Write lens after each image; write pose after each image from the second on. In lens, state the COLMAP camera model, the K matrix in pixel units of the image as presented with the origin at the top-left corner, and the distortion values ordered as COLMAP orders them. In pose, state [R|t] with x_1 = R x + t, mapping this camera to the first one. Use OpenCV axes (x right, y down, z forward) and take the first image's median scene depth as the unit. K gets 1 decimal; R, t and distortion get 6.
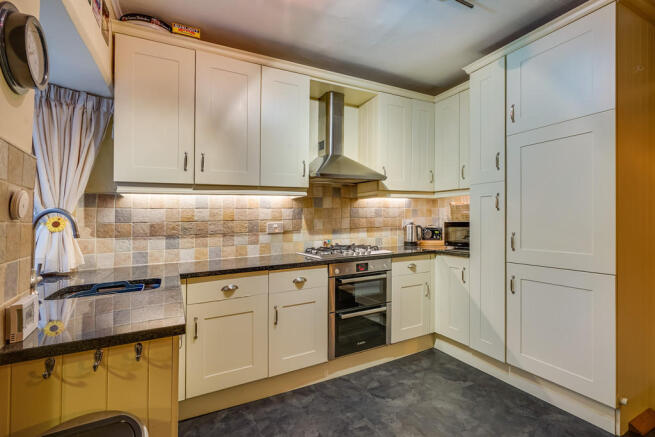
lens RADIAL K [[300.2, 0, 328.2], [0, 300.2, 209.3], [0, 0, 1]] dist [-0.002100, -0.000305]
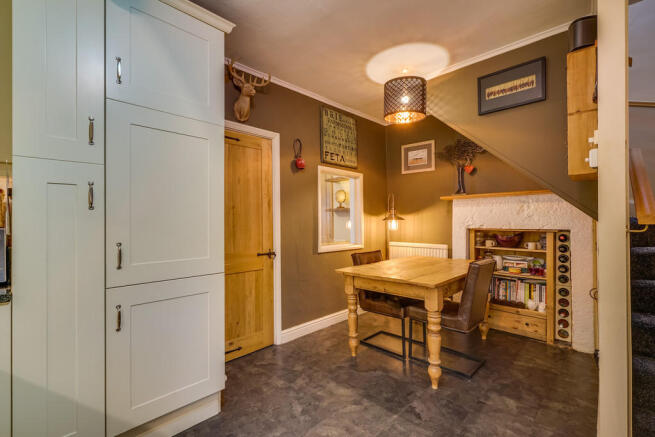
lens RADIAL K [[294.4, 0, 326.6], [0, 294.4, 230.1], [0, 0, 1]] dist [-0.000762, -0.000036]
pose [[-0.315037, -0.011564, 0.949009, -0.154014], [-0.022332, 0.999739, 0.004769, 0.029279], [-0.948816, -0.019691, -0.315214, 0.657268]]
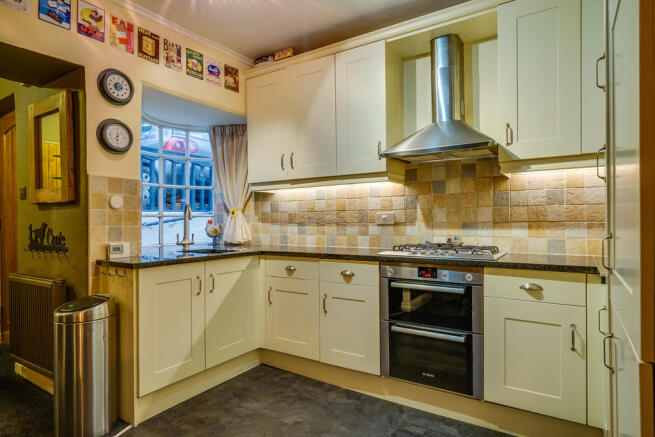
lens RADIAL K [[369.8, 0, 339.7], [0, 369.8, 209.0], [0, 0, 1]] dist [0.000717, 0.001110]
pose [[0.502908, -0.011585, -0.864263, 0.752649], [0.027578, 0.999616, 0.002648, 0.027648], [0.863900, -0.025167, 0.503034, 0.346289]]
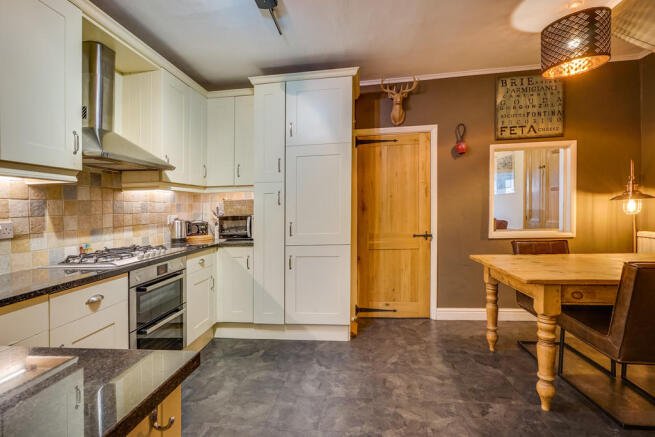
lens RADIAL K [[300.1, 0, 326.5], [0, 300.1, 215.8], [0, 0, 1]] dist [-0.001258, -0.000111]
pose [[0.566069, -0.020093, 0.824113, -0.313747], [-0.004968, 0.999602, 0.027784, 0.011409], [-0.824343, -0.019822, 0.565744, 0.119605]]
